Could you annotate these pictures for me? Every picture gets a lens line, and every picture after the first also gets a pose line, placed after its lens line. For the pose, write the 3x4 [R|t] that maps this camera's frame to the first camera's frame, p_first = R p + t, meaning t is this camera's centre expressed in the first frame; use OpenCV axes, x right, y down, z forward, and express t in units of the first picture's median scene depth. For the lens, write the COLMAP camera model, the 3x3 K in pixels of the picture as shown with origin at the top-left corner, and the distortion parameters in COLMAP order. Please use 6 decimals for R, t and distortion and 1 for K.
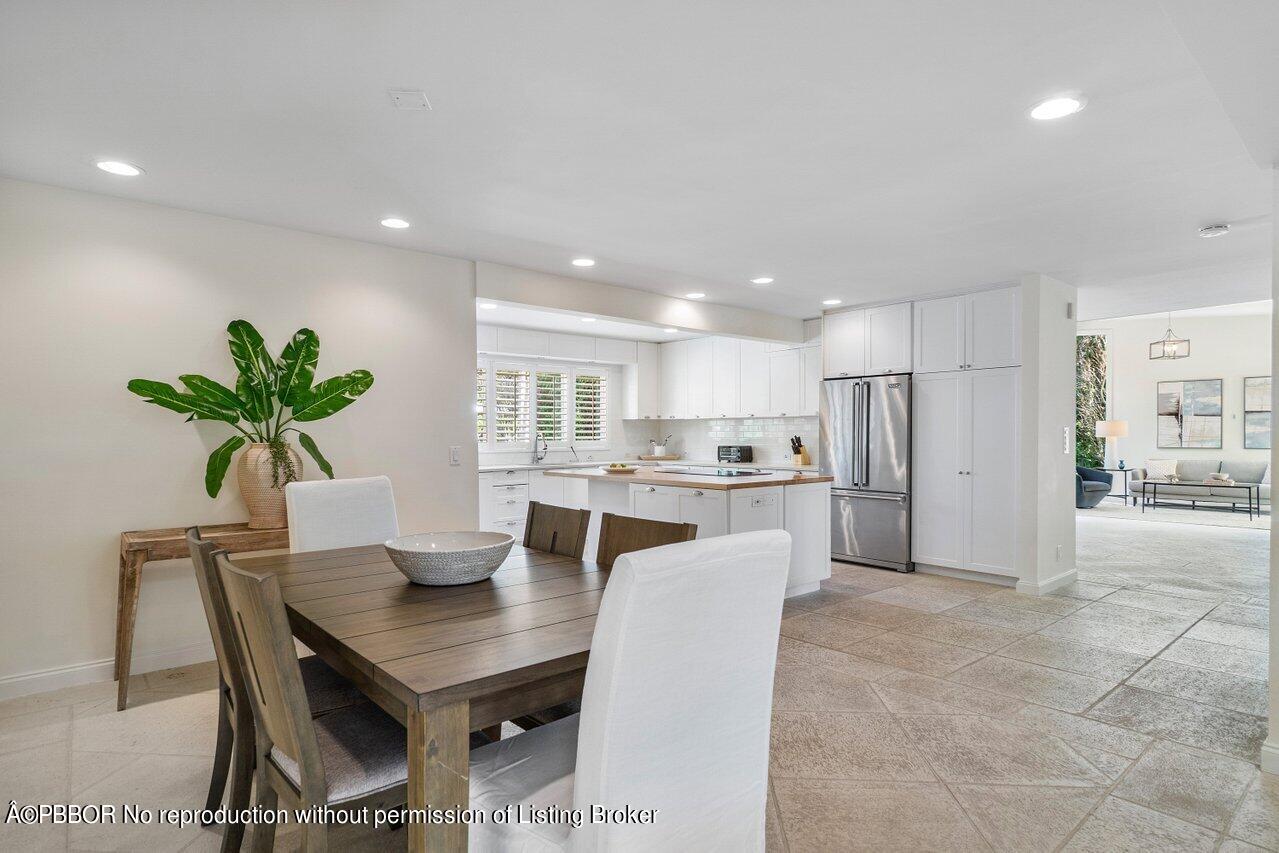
lens RADIAL K [[667.5, 0, 631.0], [0, 667.5, 442.7], [0, 0, 1]] dist [-0.001716, 0.000491]
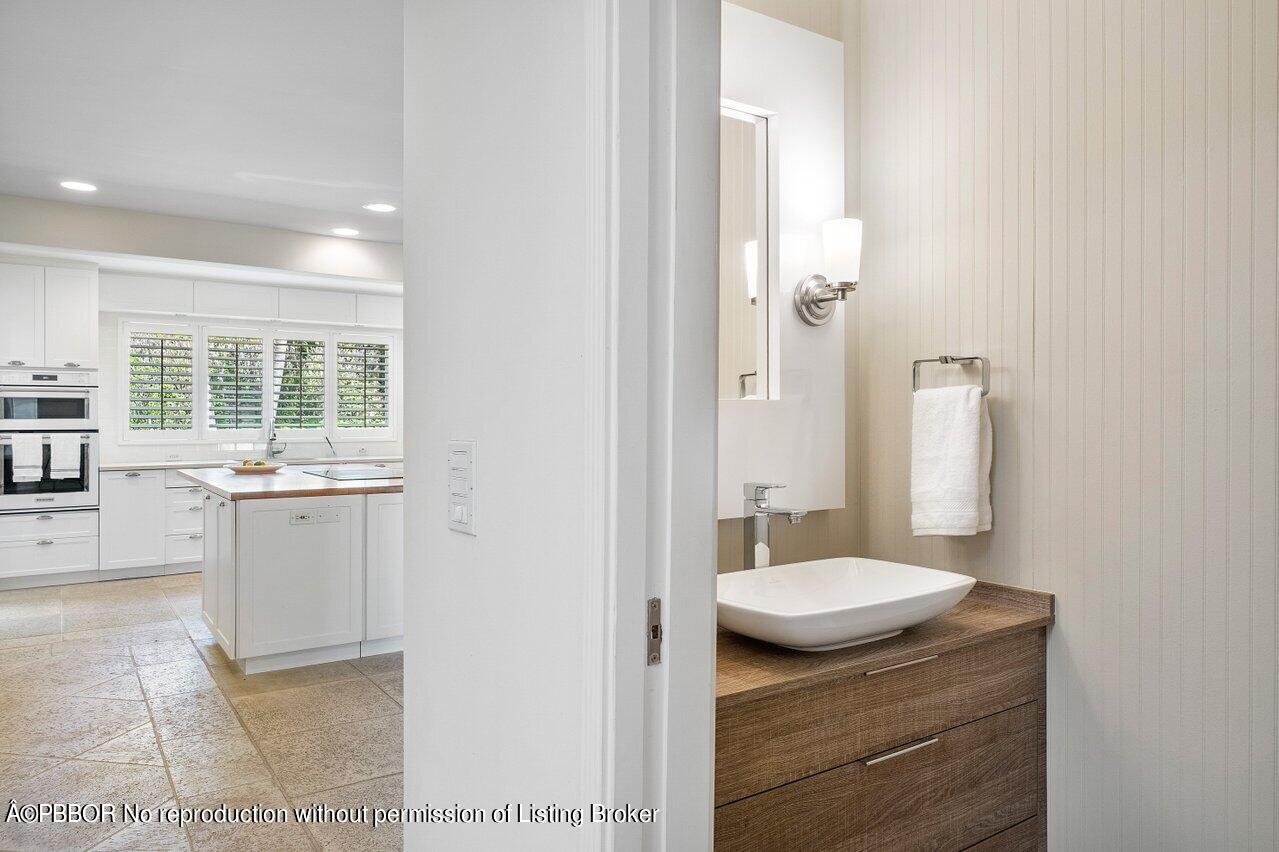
lens RADIAL K [[833.1, 0, 641.8], [0, 833.1, 423.6], [0, 0, 1]] dist [0.005060, -0.000845]
pose [[0.996438, 0.006332, -0.084088, 0.404557], [-0.006851, 0.999959, -0.005895, -0.006351], [0.084047, 0.006450, 0.996441, 0.094540]]
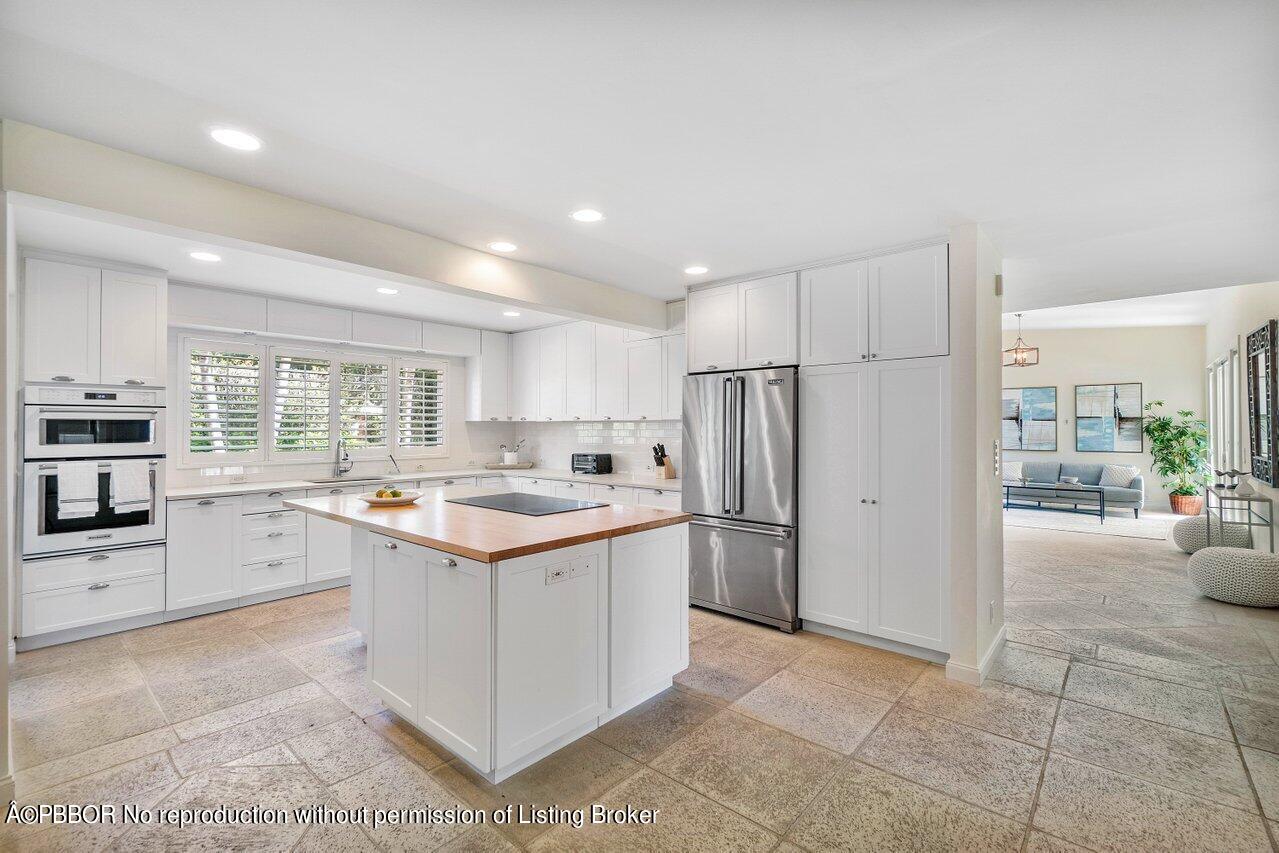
lens RADIAL K [[558.0, 0, 636.5], [0, 558.0, 422.9], [0, 0, 1]] dist [-0.002888, 0.000396]
pose [[0.988312, 0.006215, 0.152315, 0.118960], [-0.002421, 0.999683, -0.025077, -0.019294], [-0.152423, 0.024415, 0.988014, 0.333075]]
